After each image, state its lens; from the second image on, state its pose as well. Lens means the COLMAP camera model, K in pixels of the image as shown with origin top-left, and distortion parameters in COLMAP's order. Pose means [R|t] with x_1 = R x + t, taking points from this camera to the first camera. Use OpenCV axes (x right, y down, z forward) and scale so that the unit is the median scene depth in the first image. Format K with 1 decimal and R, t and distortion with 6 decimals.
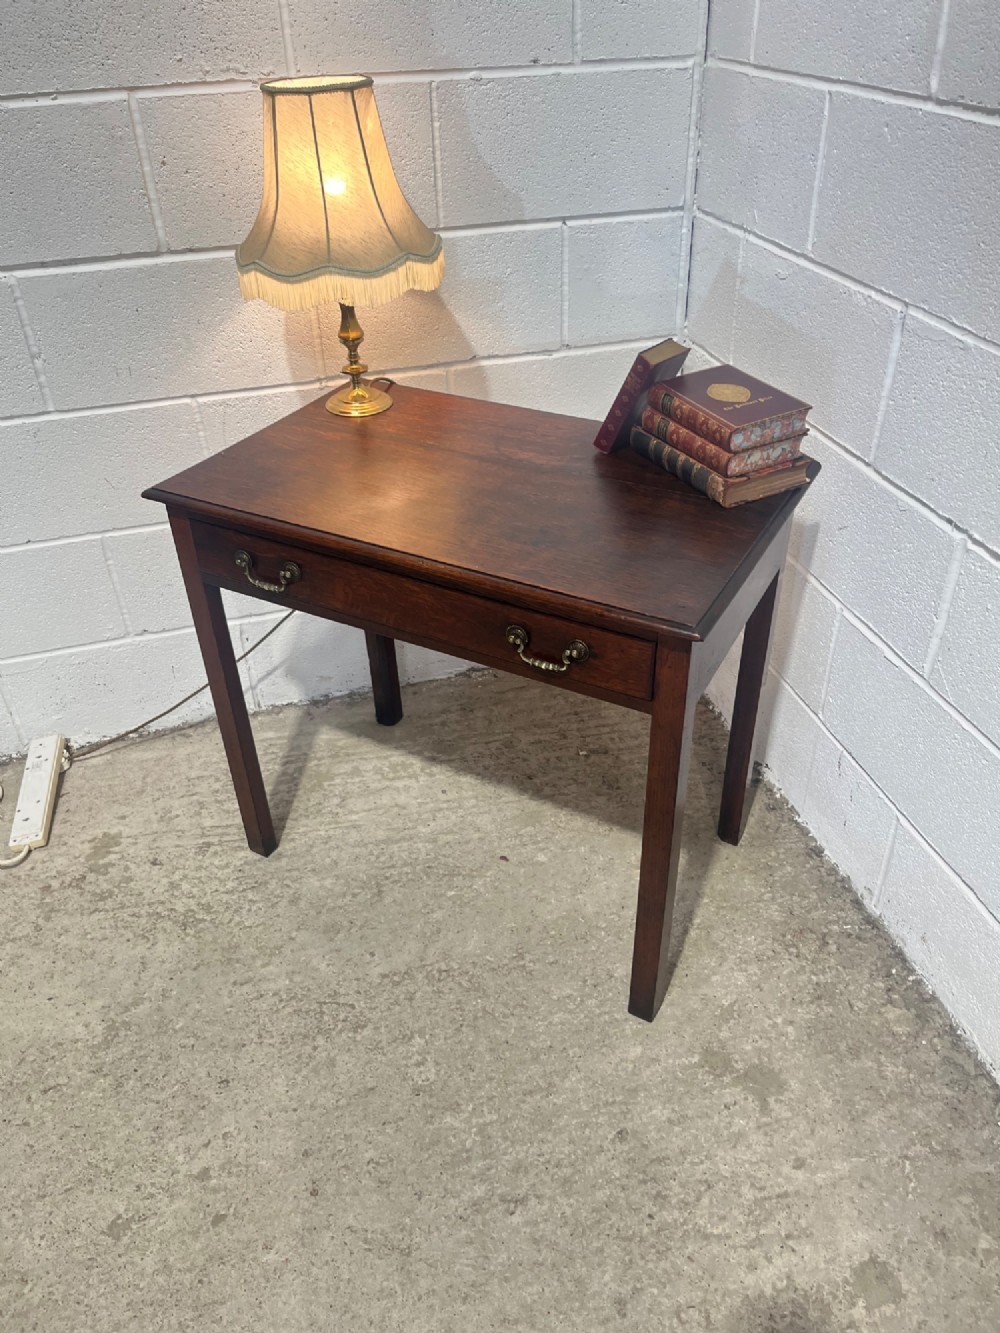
lens RADIAL K [[1014.7, 0, 507.7], [0, 1014.7, 663.2], [0, 0, 1]] dist [0.050863, -0.075058]
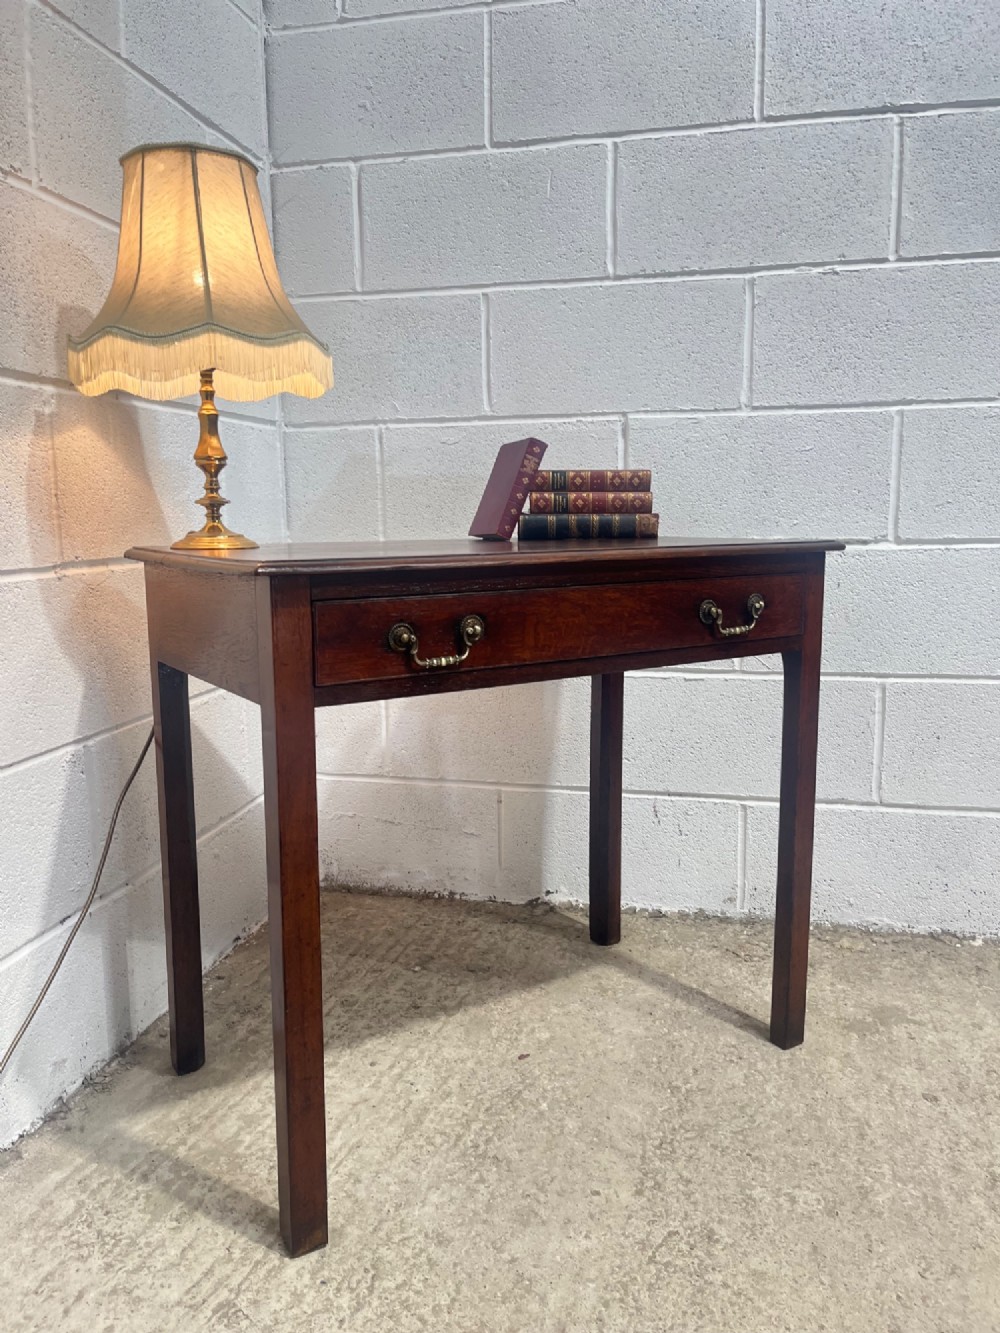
lens RADIAL K [[1014.7, 0, 500.5], [0, 1014.7, 656.7], [0, 0, 1]] dist [0.050863, -0.075058]
pose [[0.476929, -0.108169, 0.872261, -0.738495], [0.503774, 0.846855, -0.170432, 0.060039], [-0.720243, 0.520707, 0.458382, 0.533323]]
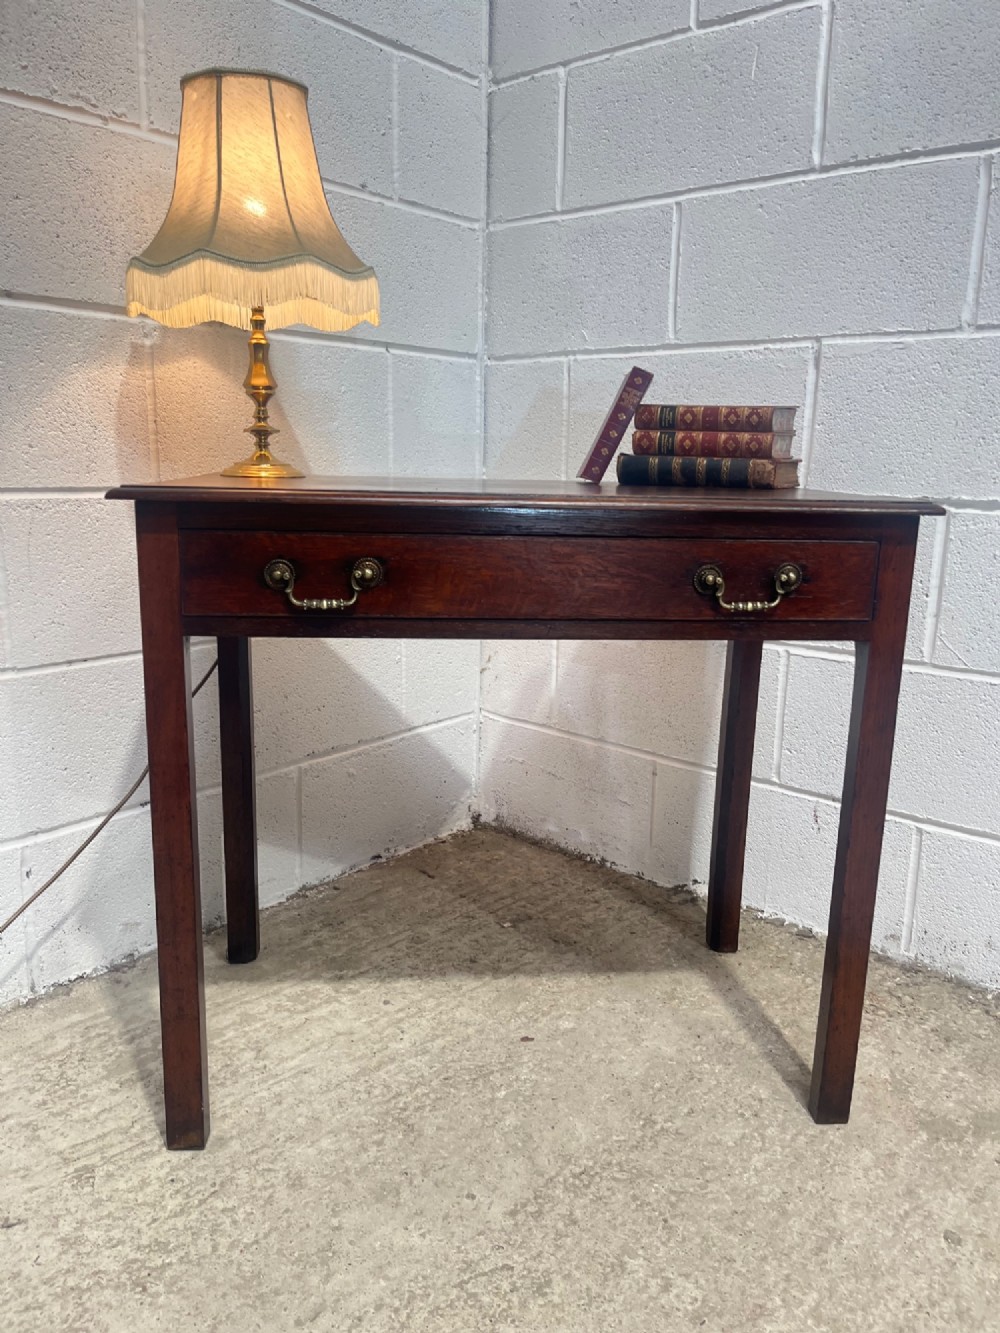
lens RADIAL K [[1014.7, 0, 507.9], [0, 1014.7, 672.0], [0, 0, 1]] dist [0.050863, -0.075058]
pose [[0.827975, -0.078146, 0.555293, -0.448334], [0.286541, 0.910163, -0.299162, 0.183505], [-0.482029, 0.406813, 0.775984, 0.349962]]
